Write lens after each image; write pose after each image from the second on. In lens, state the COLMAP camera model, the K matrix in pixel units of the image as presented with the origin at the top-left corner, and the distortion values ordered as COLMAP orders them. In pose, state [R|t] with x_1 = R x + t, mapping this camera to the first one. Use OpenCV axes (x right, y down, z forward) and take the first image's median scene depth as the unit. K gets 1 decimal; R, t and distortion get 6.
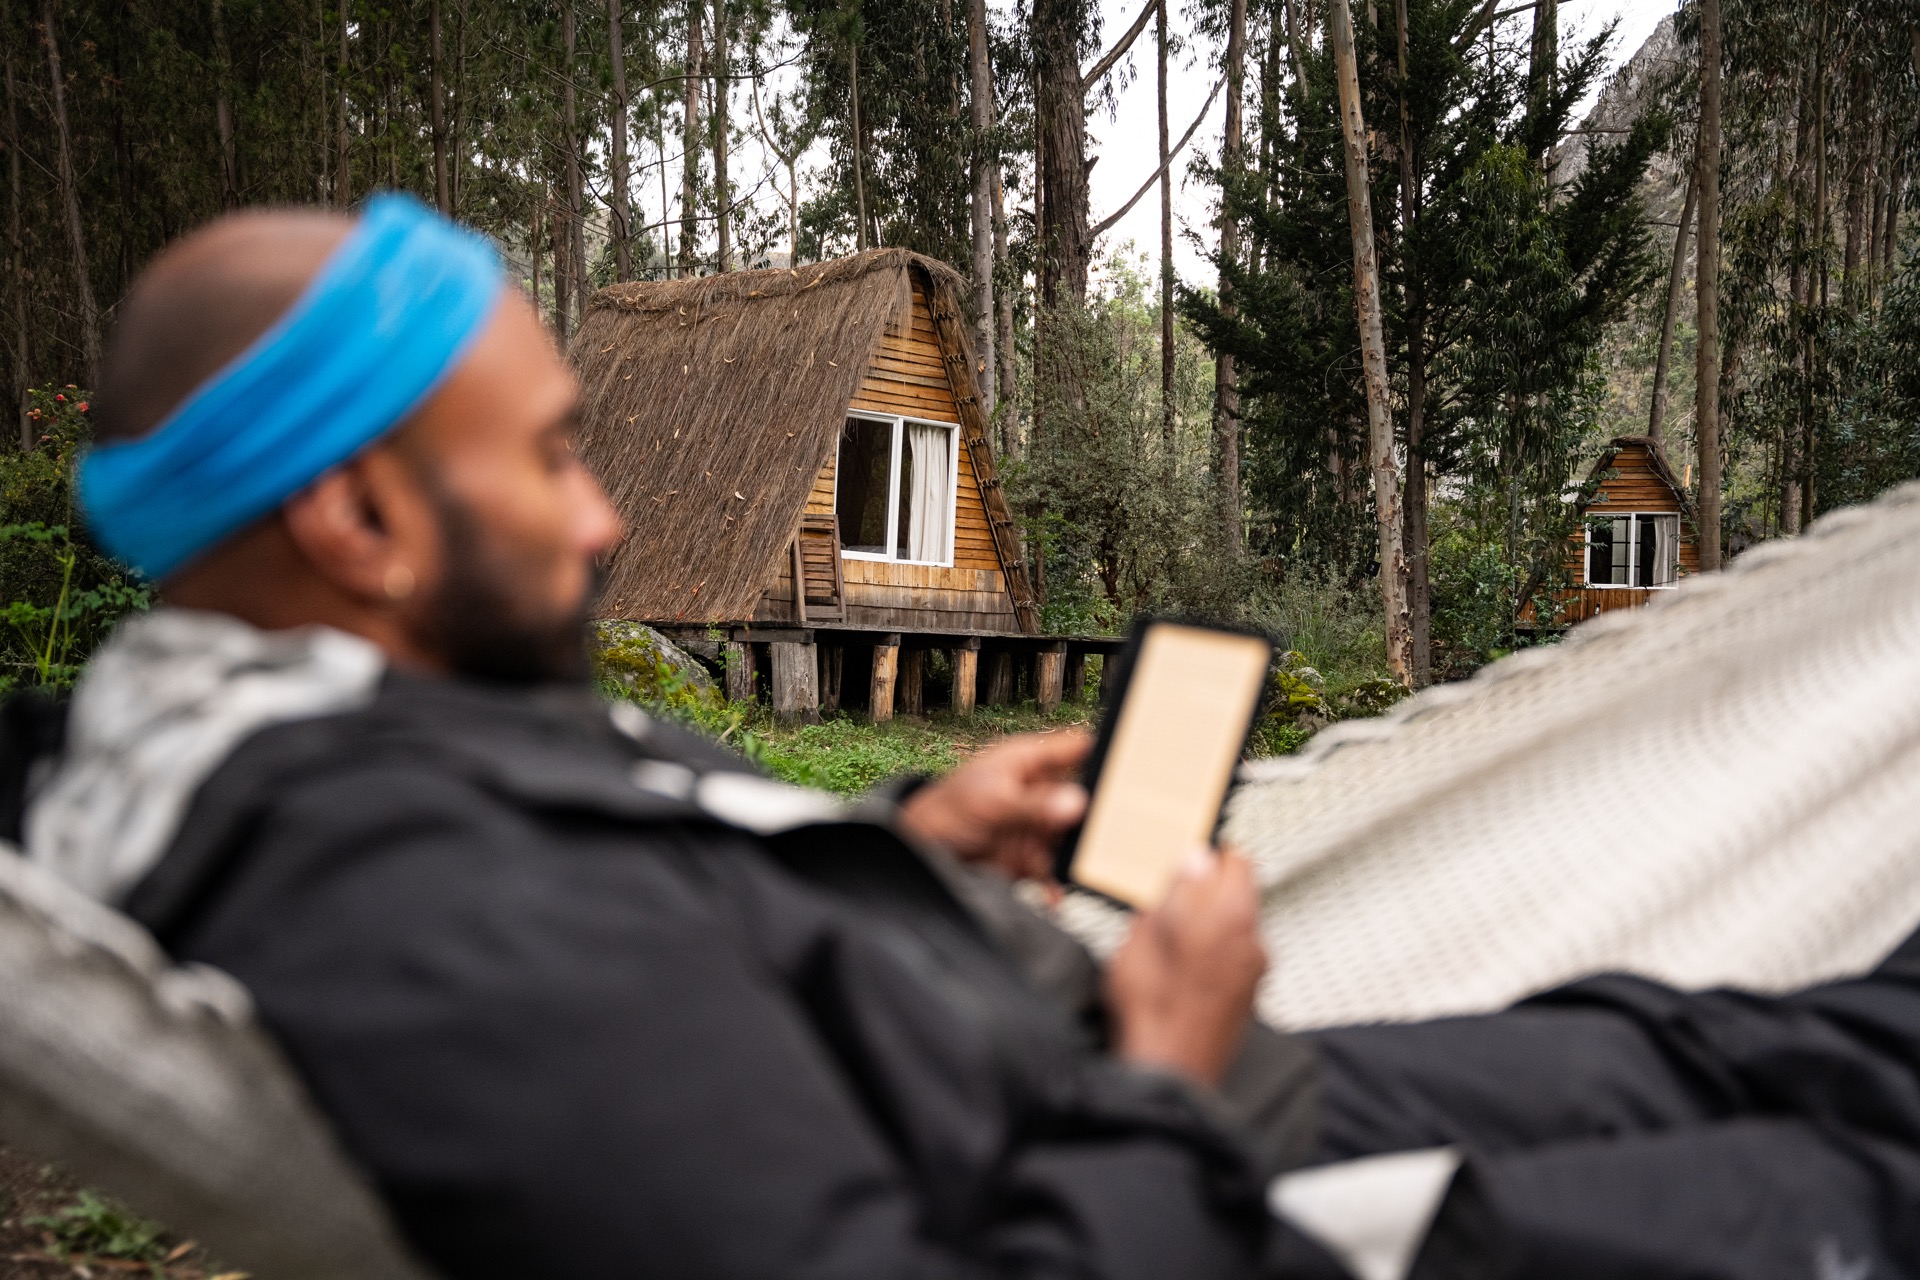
lens RADIAL K [[2266.3, 0, 959.3], [0, 2266.3, 628.8], [0, 0, 1]] dist [0.054533, 0.000000]
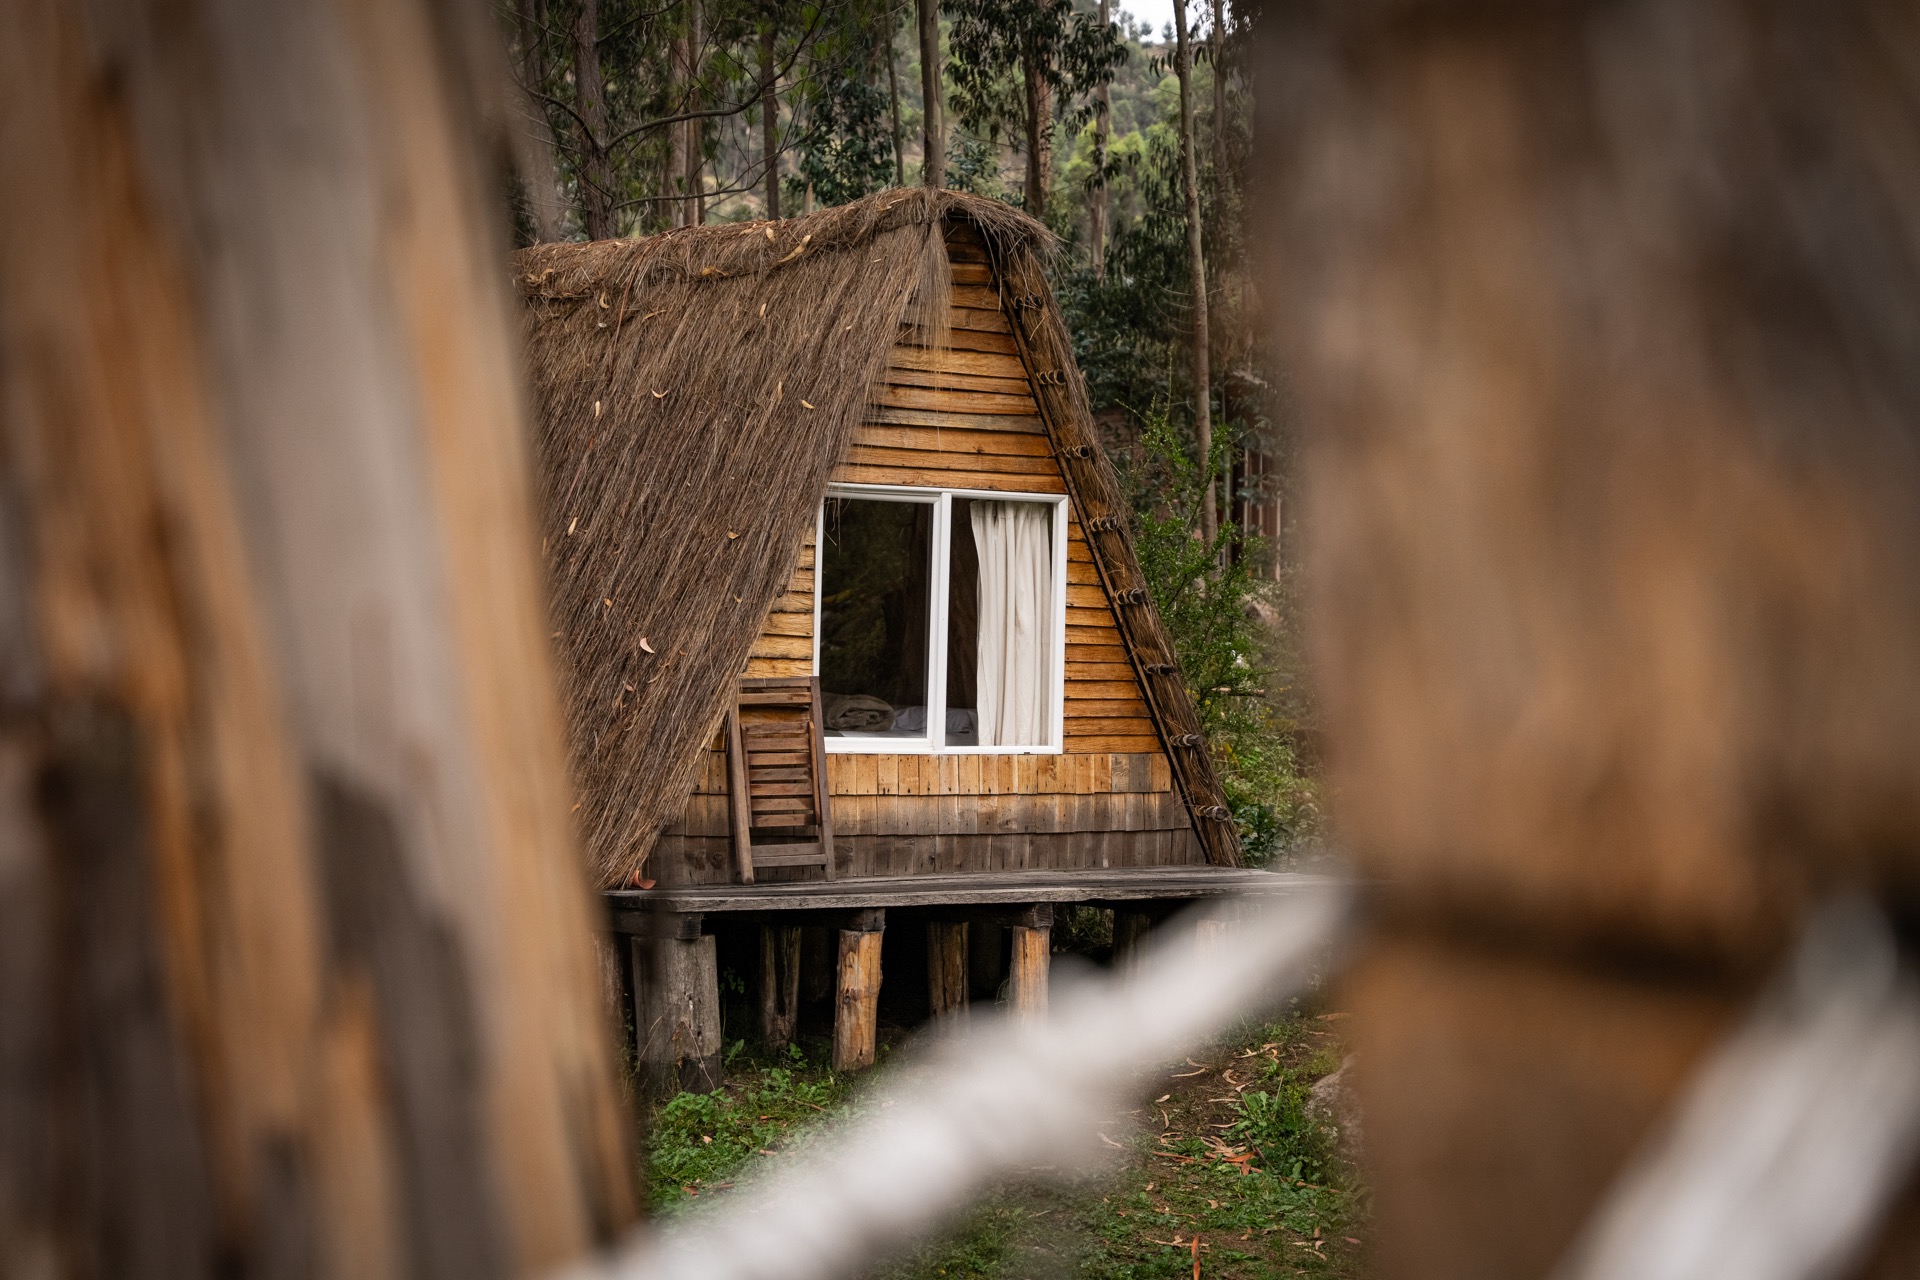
lens RADIAL K [[3740.2, 0, 963.7], [0, 3740.2, 641.3], [0, 0, 1]] dist [0.293948, 0.000000]
pose [[0.986076, -0.022760, -0.164729, 0.129056], [0.021461, 0.999723, -0.009663, -0.047880], [0.164903, 0.005993, 0.986292, 0.097849]]
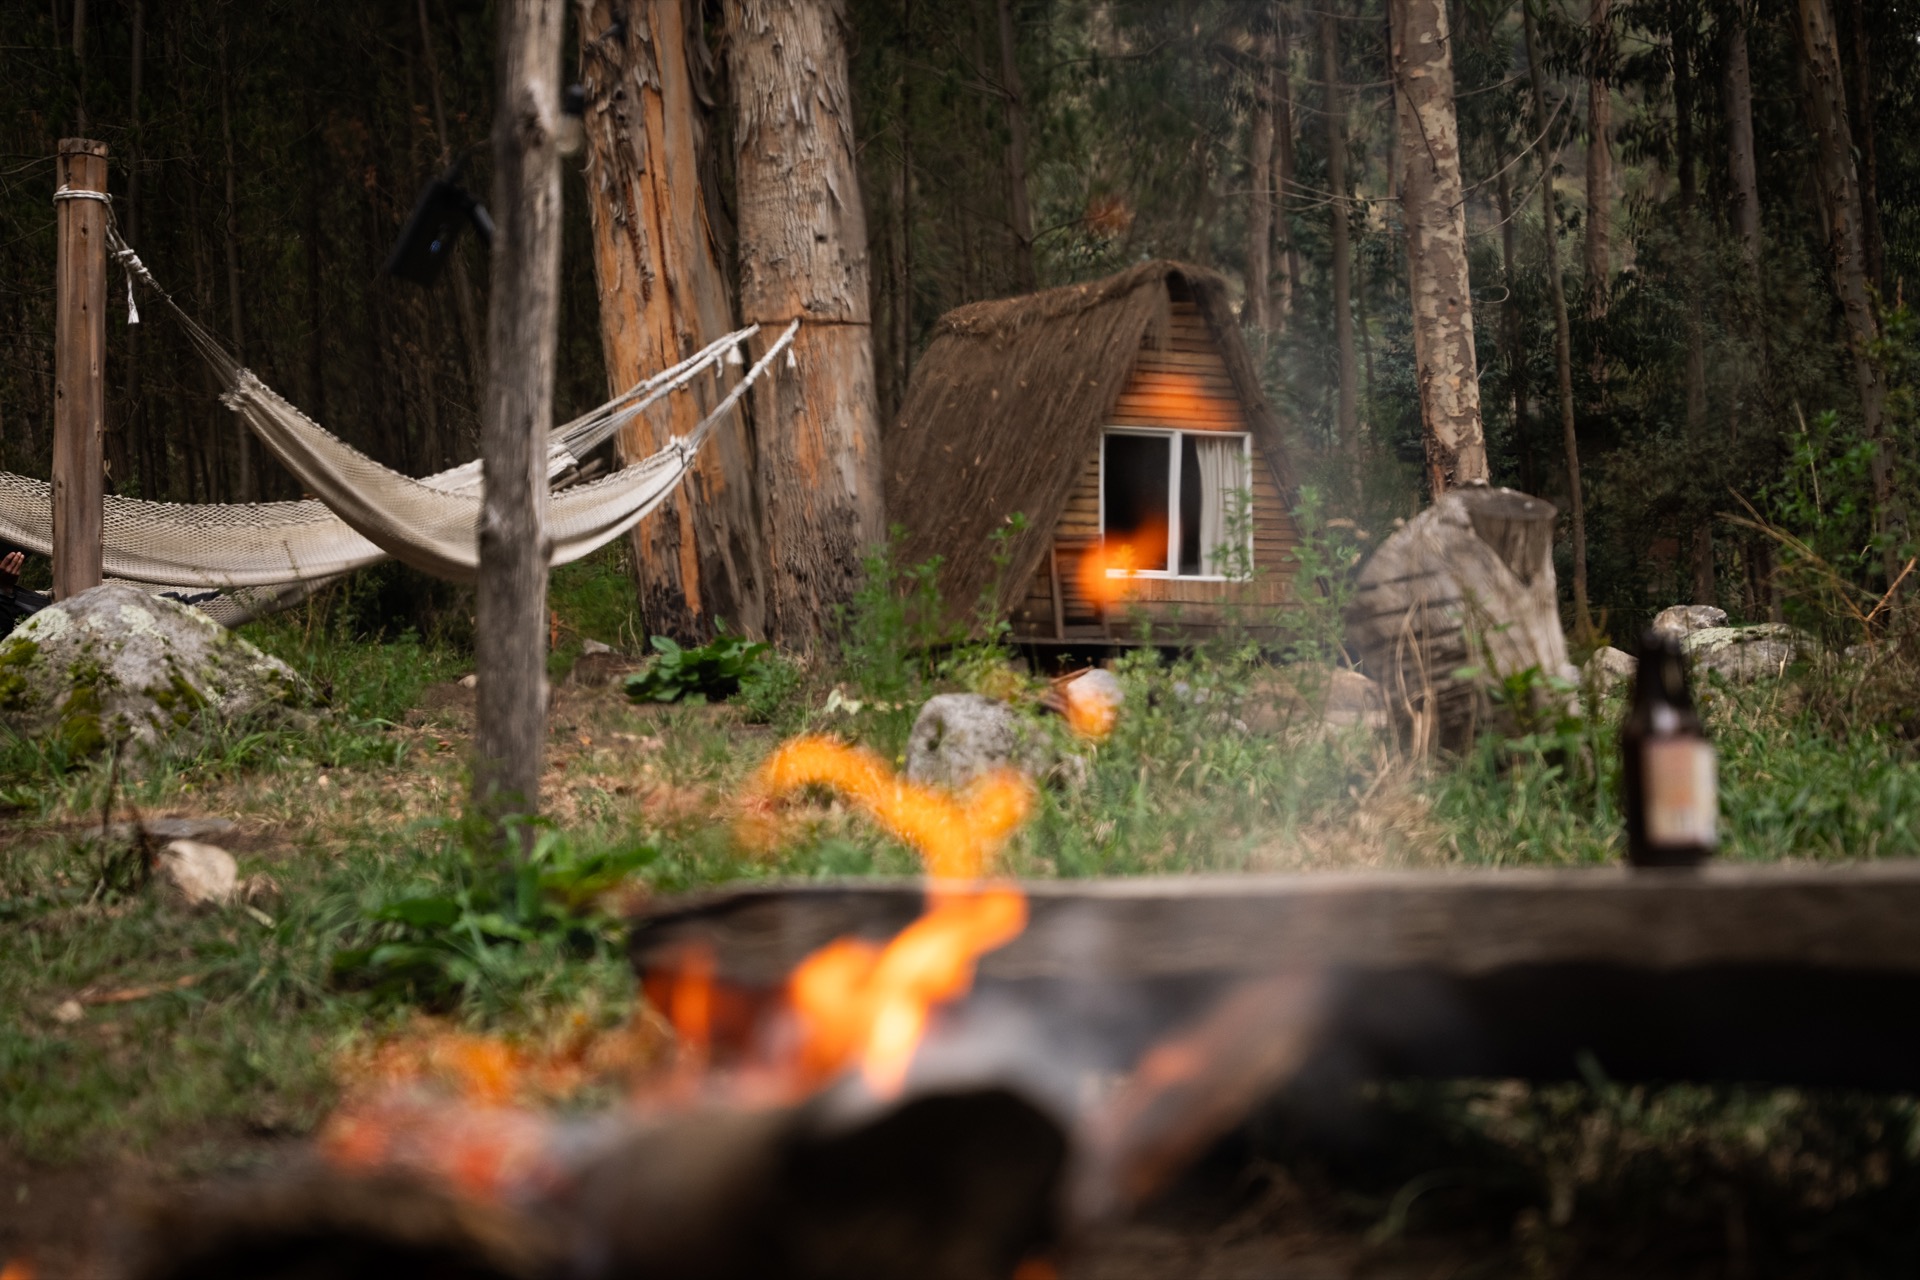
lens RADIAL K [[3740.2, 0, 966.8], [0, 3740.2, 641.7], [0, 0, 1]] dist [0.293948, 0.000000]
pose [[0.942896, -0.046215, -0.329867, 0.422895], [0.038089, 0.998792, -0.031060, 0.045413], [0.330904, 0.016722, 0.943516, -0.567739]]
